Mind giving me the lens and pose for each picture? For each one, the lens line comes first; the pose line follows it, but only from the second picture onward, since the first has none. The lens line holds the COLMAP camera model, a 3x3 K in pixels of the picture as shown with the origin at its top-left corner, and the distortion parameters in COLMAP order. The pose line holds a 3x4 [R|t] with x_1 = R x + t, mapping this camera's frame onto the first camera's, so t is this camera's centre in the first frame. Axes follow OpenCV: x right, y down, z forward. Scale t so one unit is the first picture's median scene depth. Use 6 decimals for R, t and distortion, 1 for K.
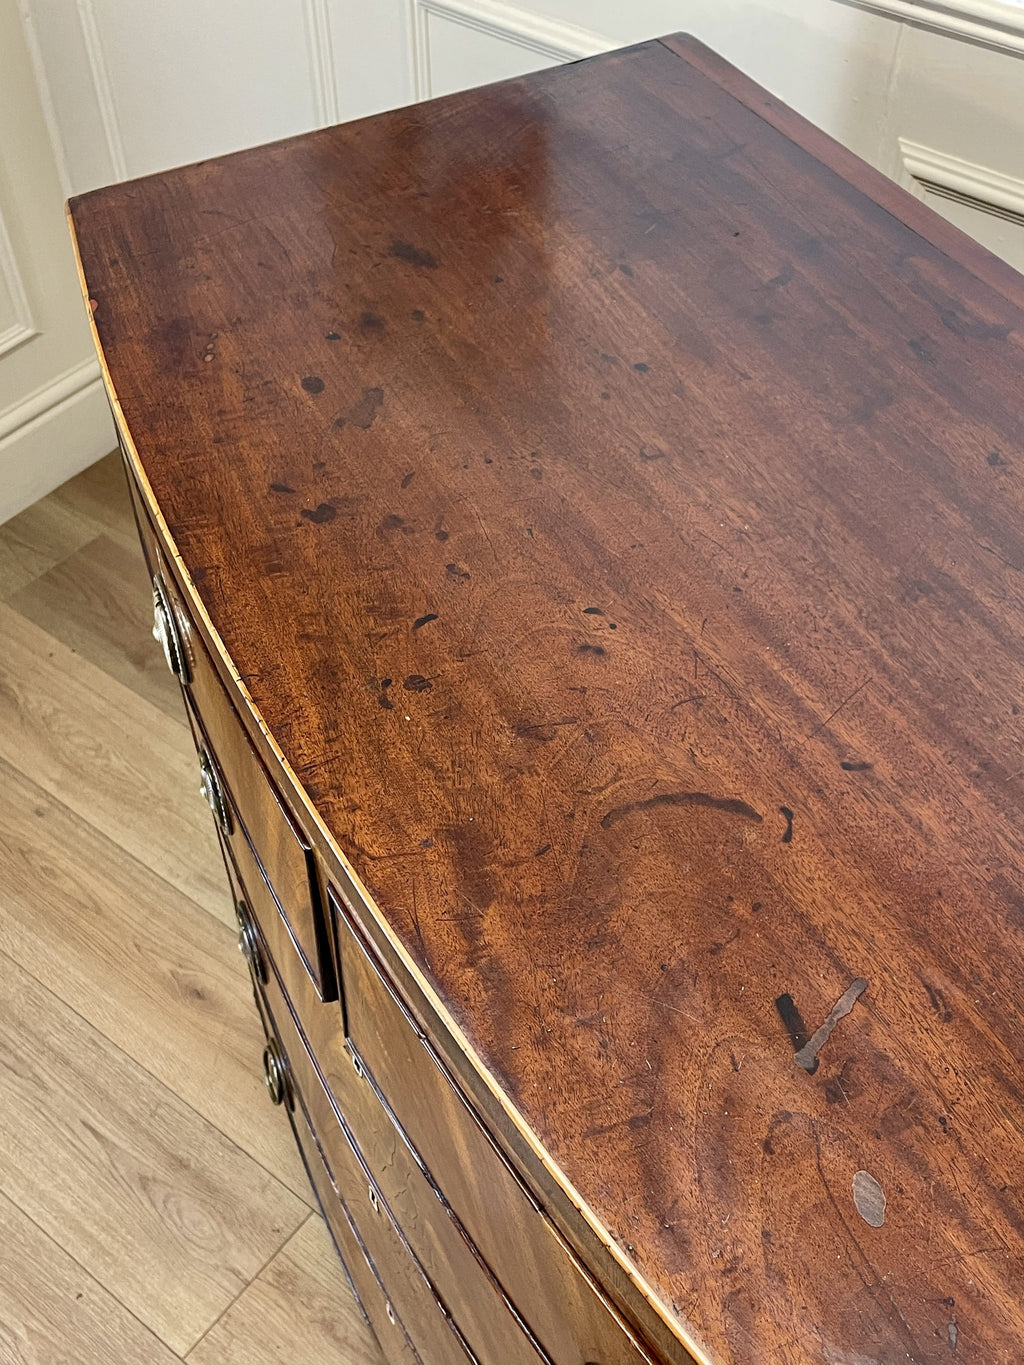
lens RADIAL K [[1442.2, 0, 510.6], [0, 1442.2, 672.5], [0, 0, 1]] dist [0.116376, -0.197286]
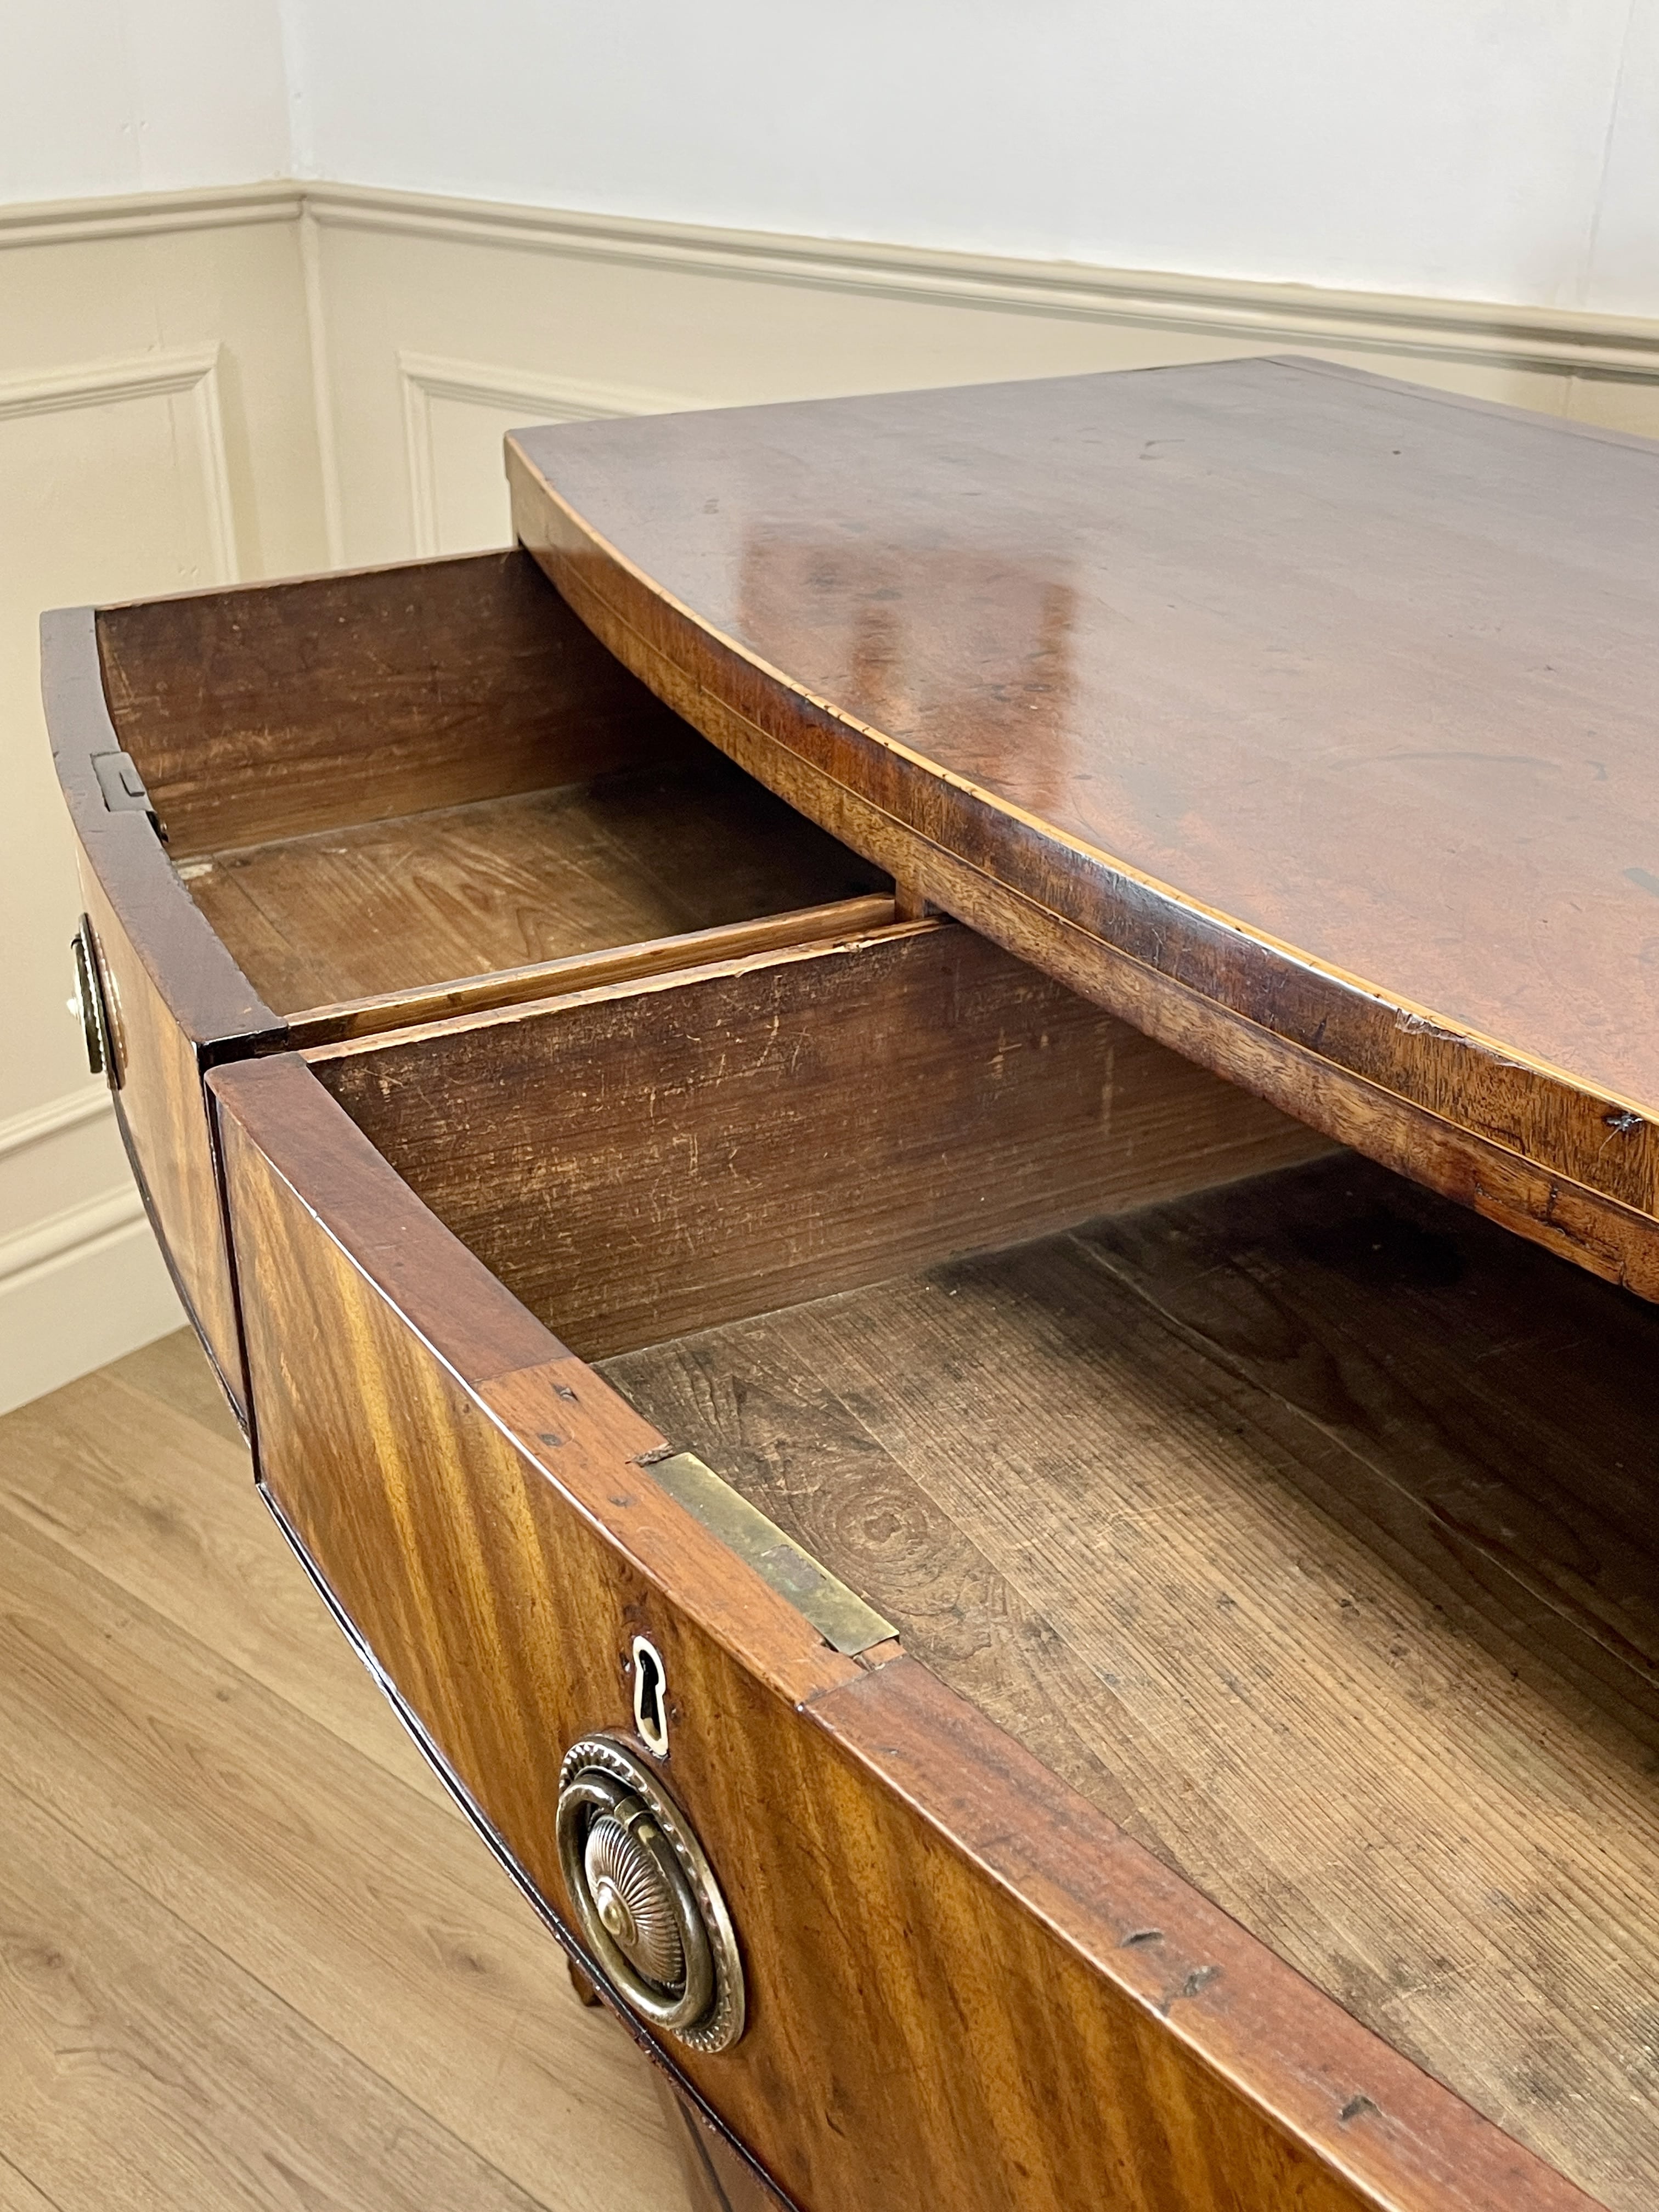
lens RADIAL K [[2337.2, 0, 827.3], [0, 2337.2, 1089.9], [0, 0, 1]] dist [0.116376, -0.197286]
pose [[0.999497, 0.009600, -0.030229, -0.055246], [-0.020138, 0.928406, -0.371022, 0.280107], [0.024503, 0.371444, 0.928132, -0.002830]]
